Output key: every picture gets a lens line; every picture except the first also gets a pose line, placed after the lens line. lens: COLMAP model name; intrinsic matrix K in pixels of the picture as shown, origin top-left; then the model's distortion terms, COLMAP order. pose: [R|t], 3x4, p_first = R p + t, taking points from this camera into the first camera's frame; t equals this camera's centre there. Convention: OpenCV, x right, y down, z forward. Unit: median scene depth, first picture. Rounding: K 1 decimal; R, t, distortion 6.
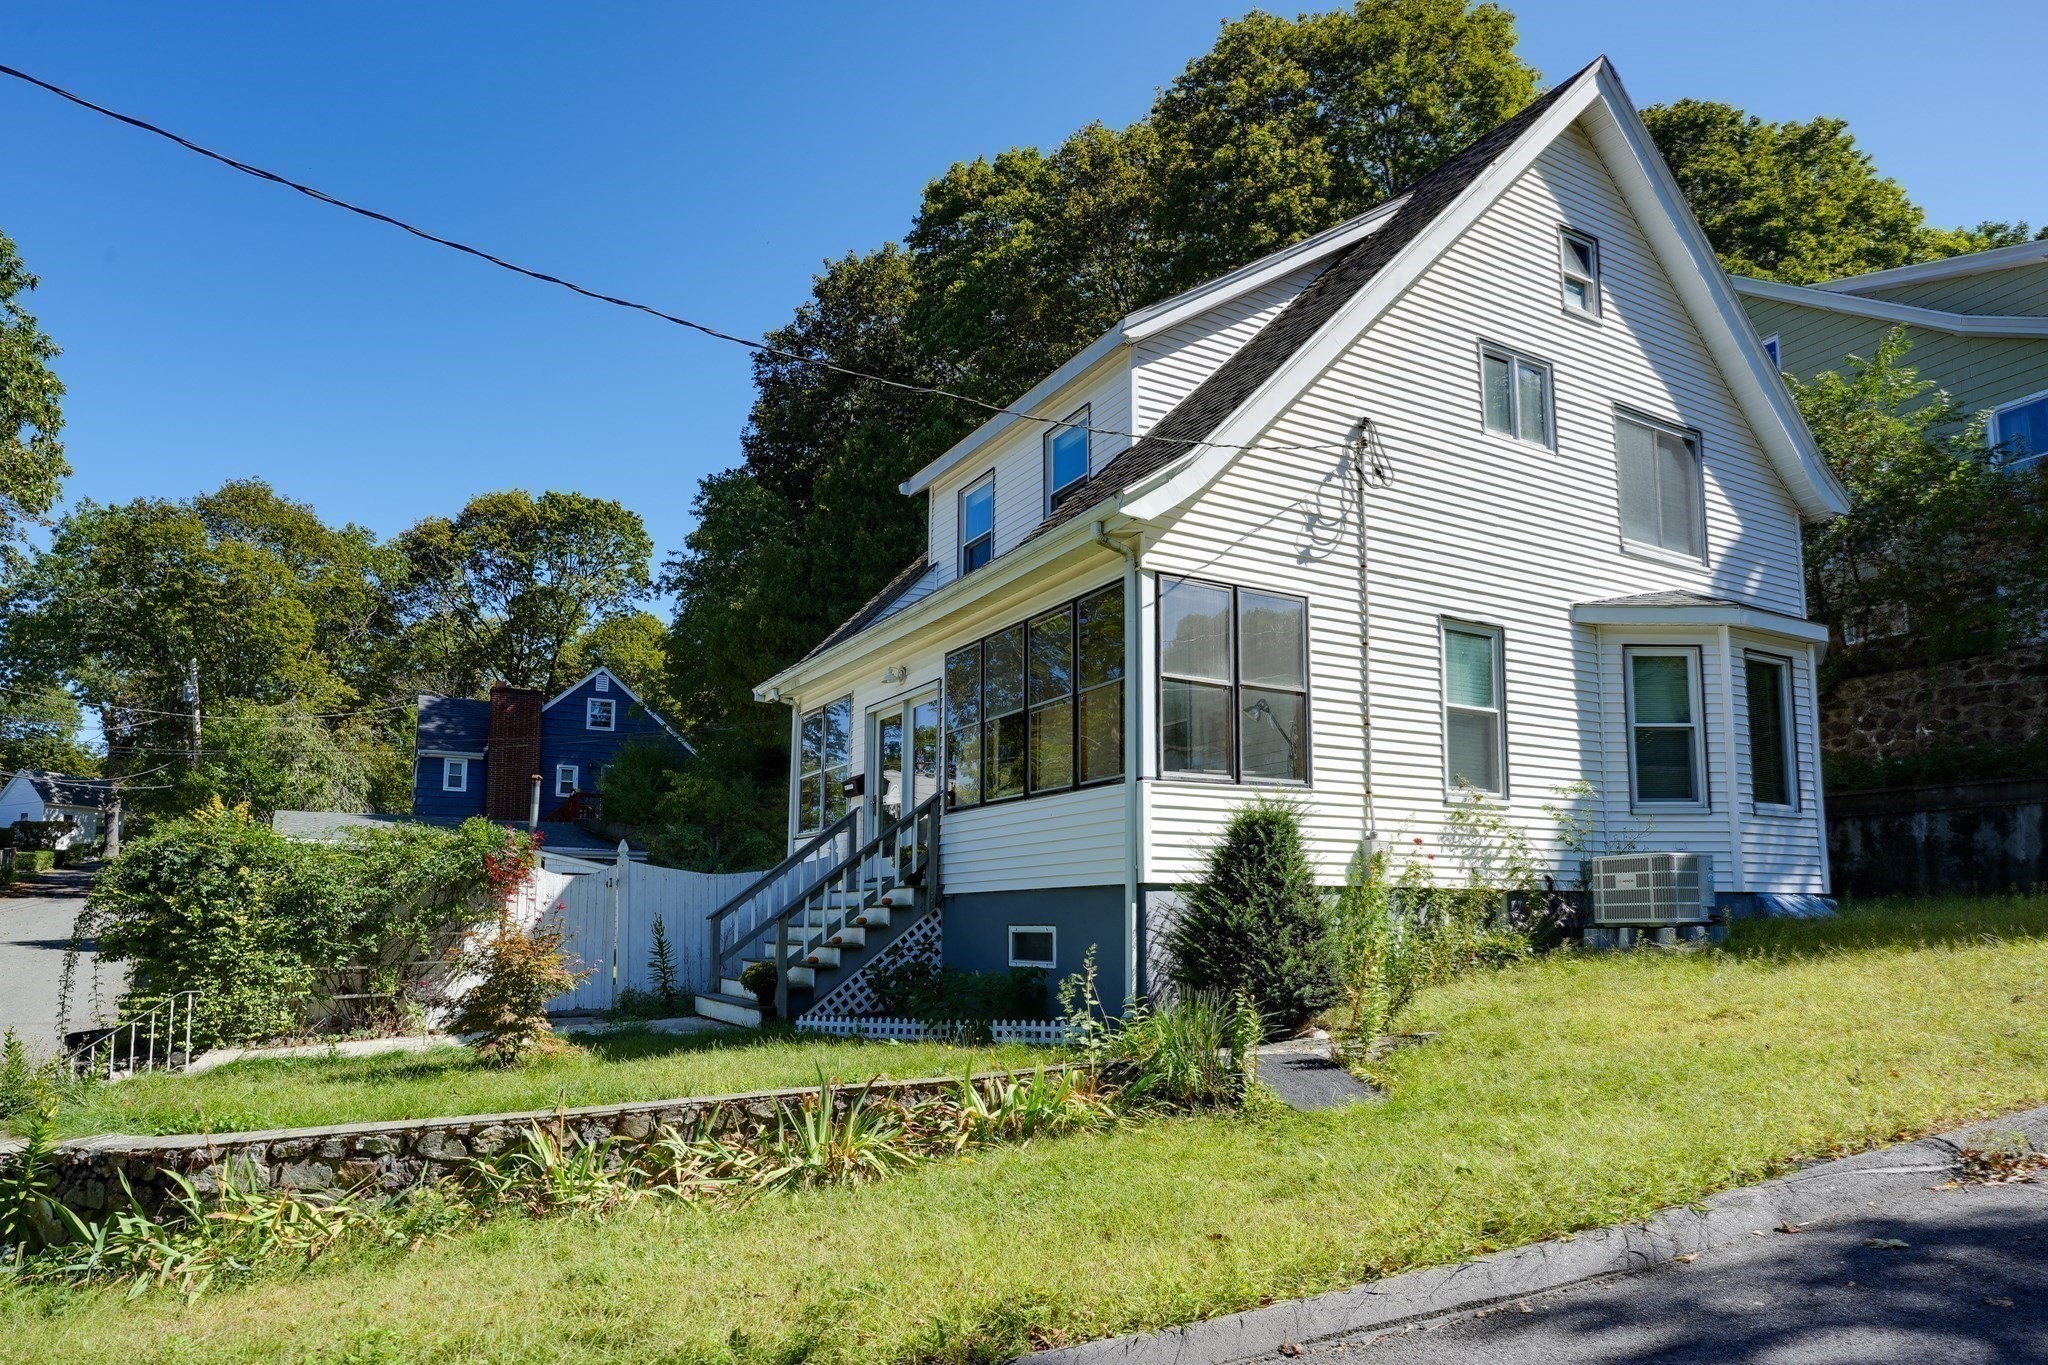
lens RADIAL K [[1152.6, 0, 967.6], [0, 1152.6, 772.2], [0, 0, 1]] dist [-0.039773, 0.010400]
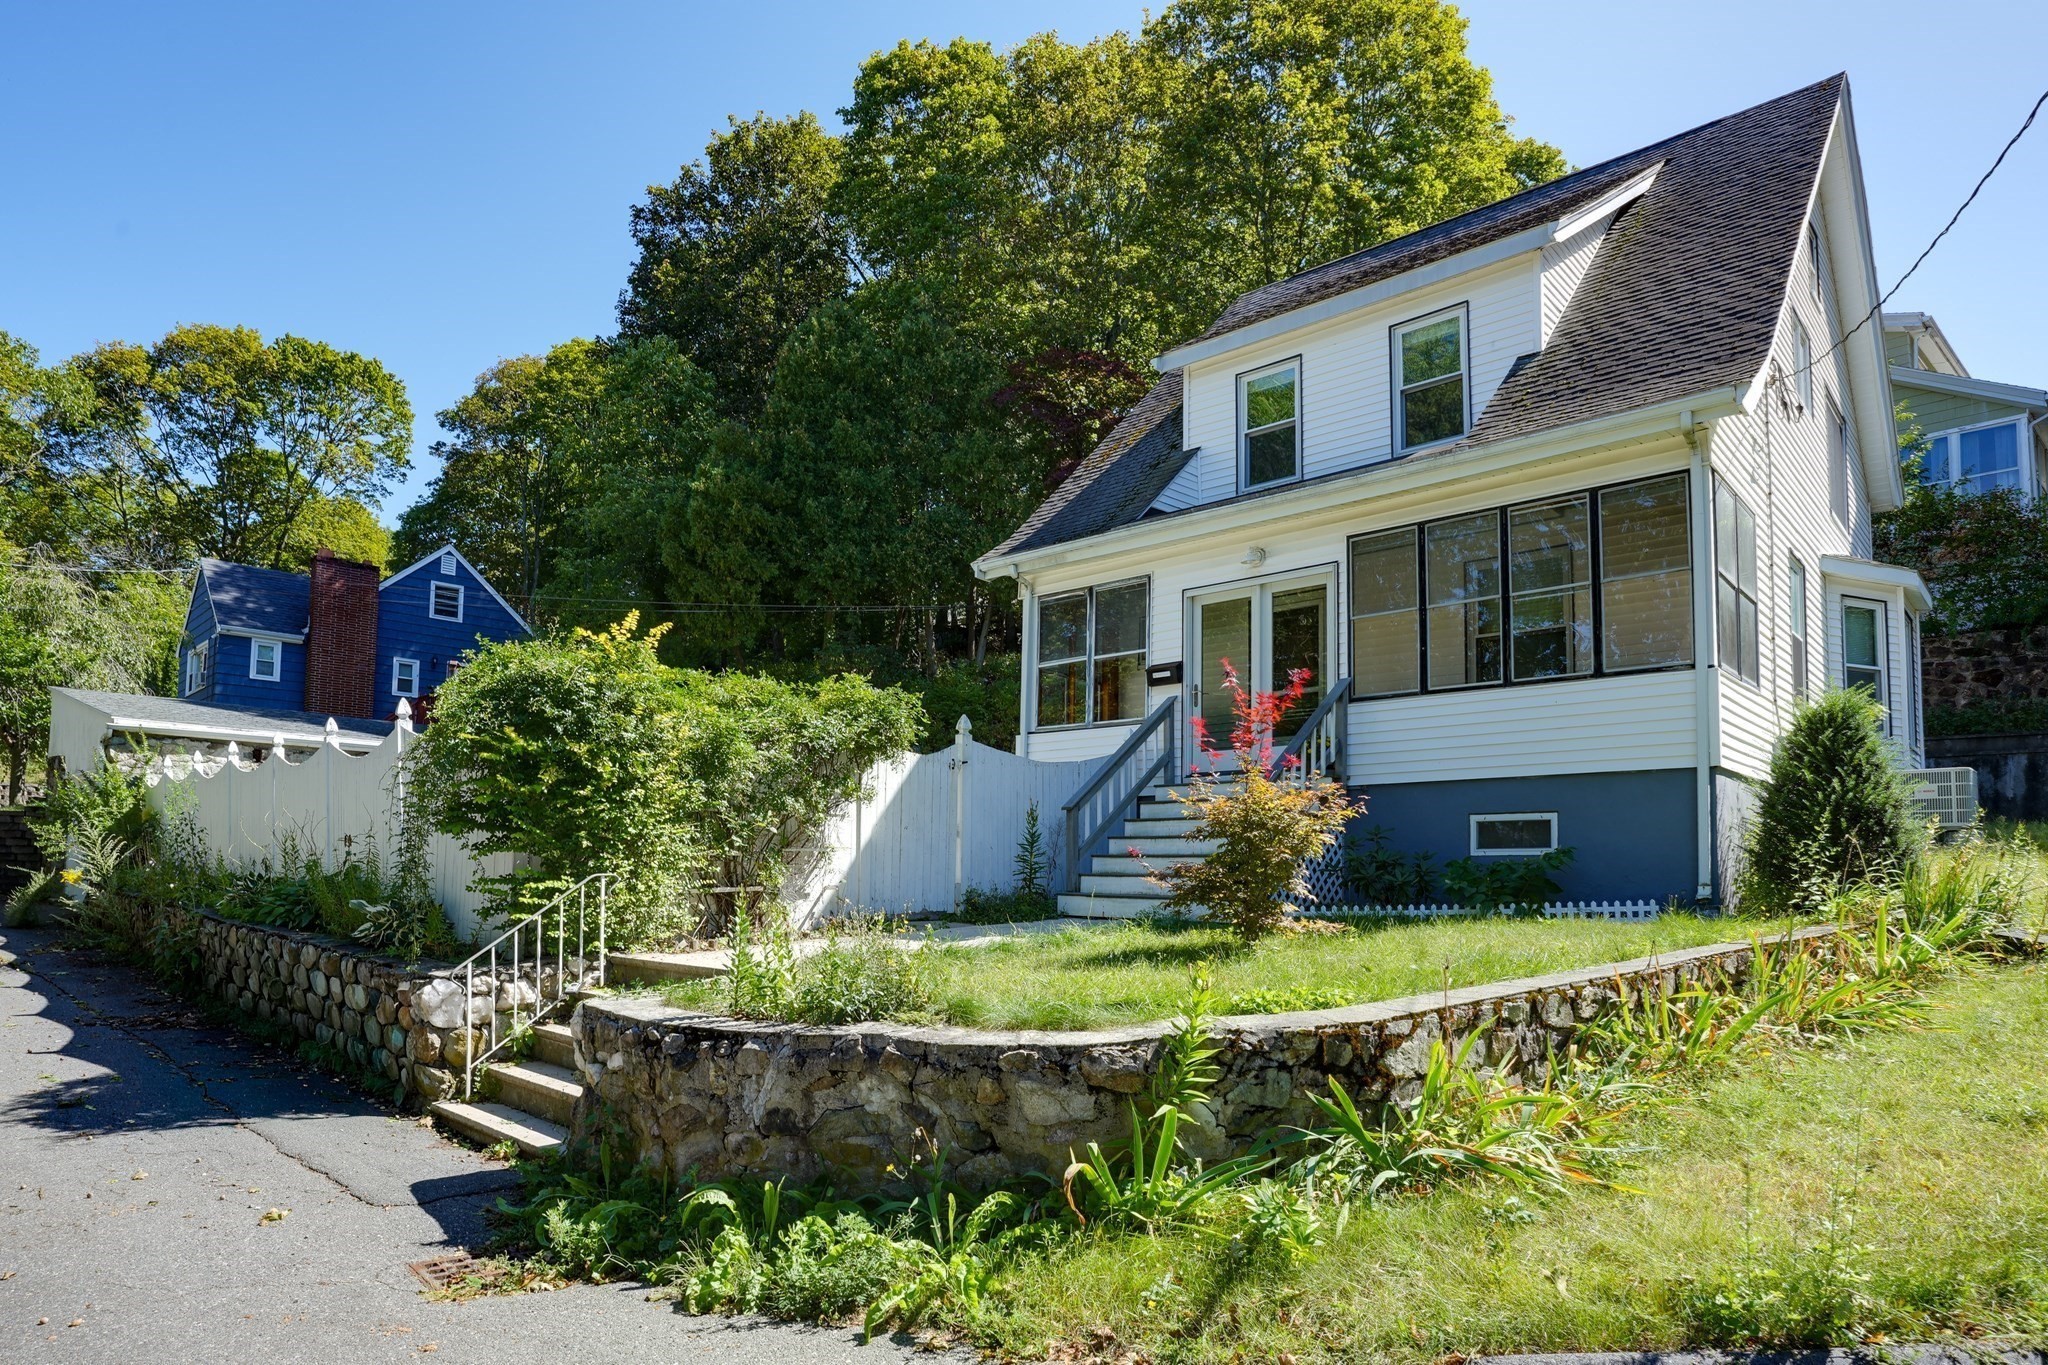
lens RADIAL K [[1152.6, 0, 1065.6], [0, 1152.6, 777.0], [0, 0, 1]] dist [-0.039773, 0.010400]
pose [[0.942504, 0.038295, 0.331992, -0.415860], [-0.054167, 0.997782, 0.038682, 0.054480], [-0.329775, -0.054441, 0.942489, 0.127433]]
